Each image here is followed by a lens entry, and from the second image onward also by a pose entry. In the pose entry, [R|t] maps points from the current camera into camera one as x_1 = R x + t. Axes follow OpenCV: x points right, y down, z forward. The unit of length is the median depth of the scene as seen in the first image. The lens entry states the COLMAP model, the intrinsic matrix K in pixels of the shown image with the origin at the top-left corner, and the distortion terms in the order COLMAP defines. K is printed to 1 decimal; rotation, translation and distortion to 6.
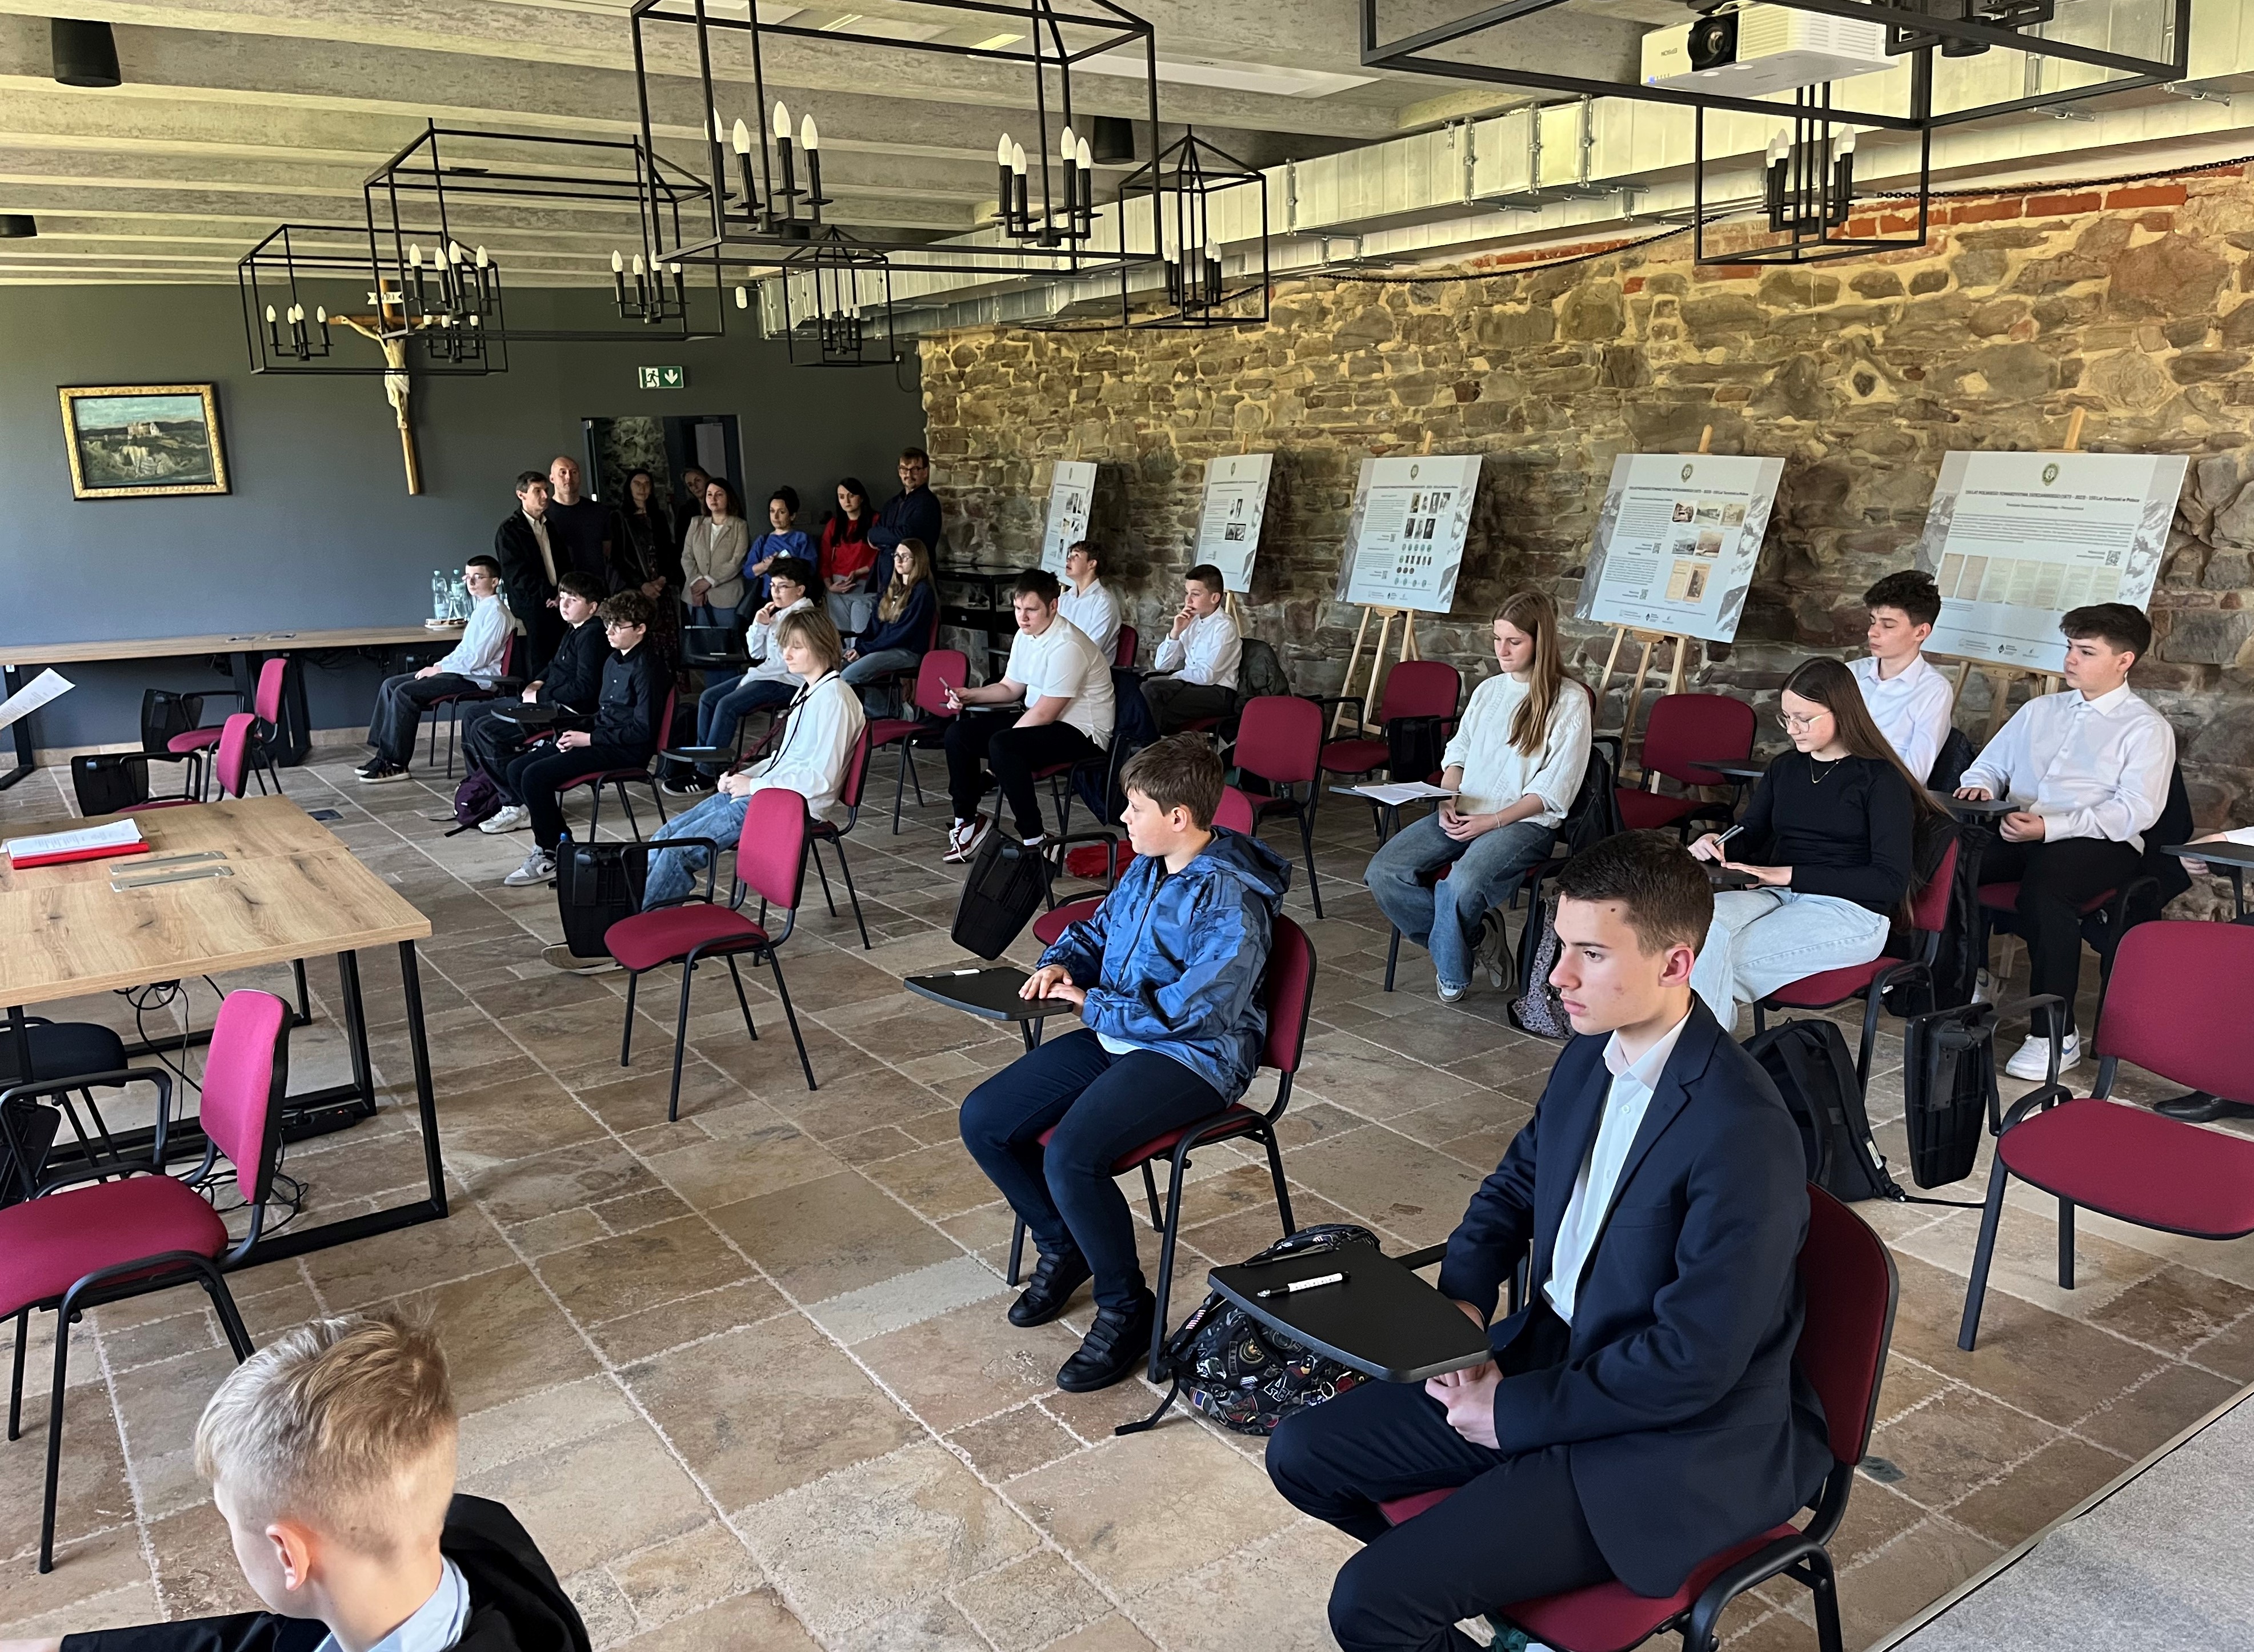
lens RADIAL K [[1741.5, 0, 1170.6], [0, 1741.5, 819.8], [0, 0, 1]] dist [0.049411, -0.062671]
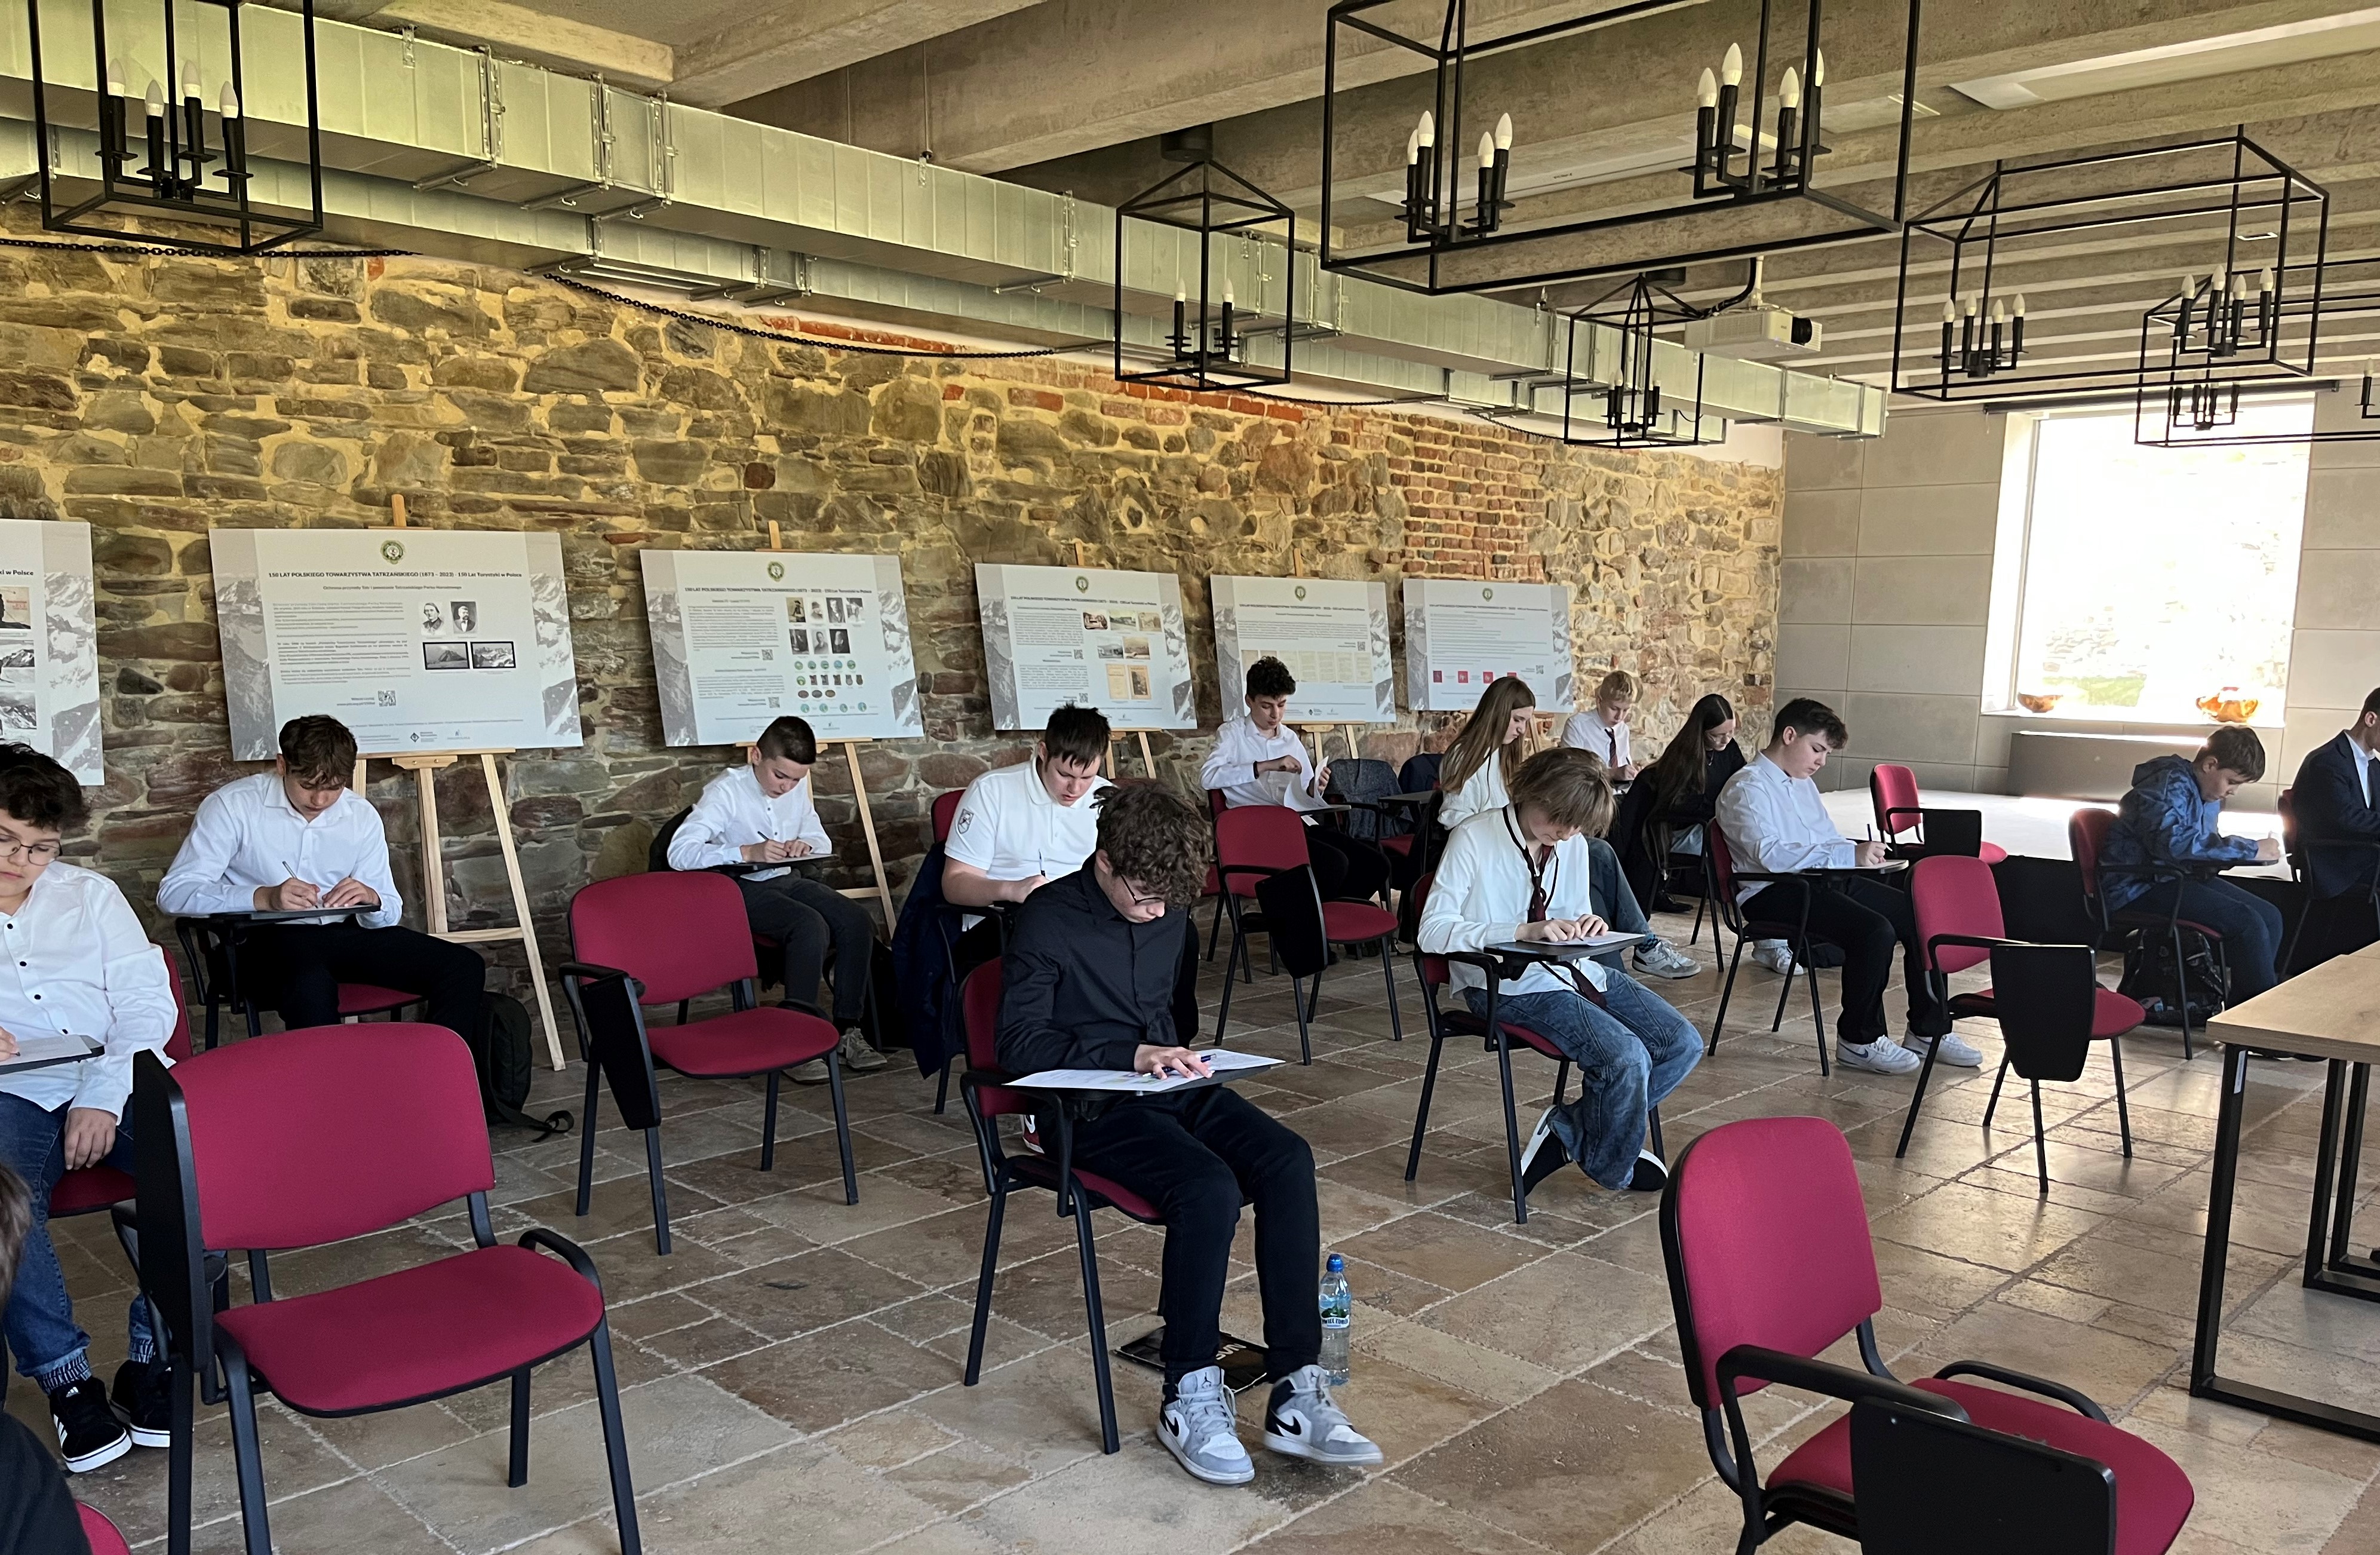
lens RADIAL K [[1829.3, 0, 1189.7], [0, 1829.3, 910.7], [0, 0, 1]] dist [0.065367, -0.087038]
pose [[-0.185559, -0.133646, 0.973502, -0.913704], [0.199393, 0.964976, 0.170482, -0.197352], [-0.962190, 0.225744, -0.152412, 1.241966]]
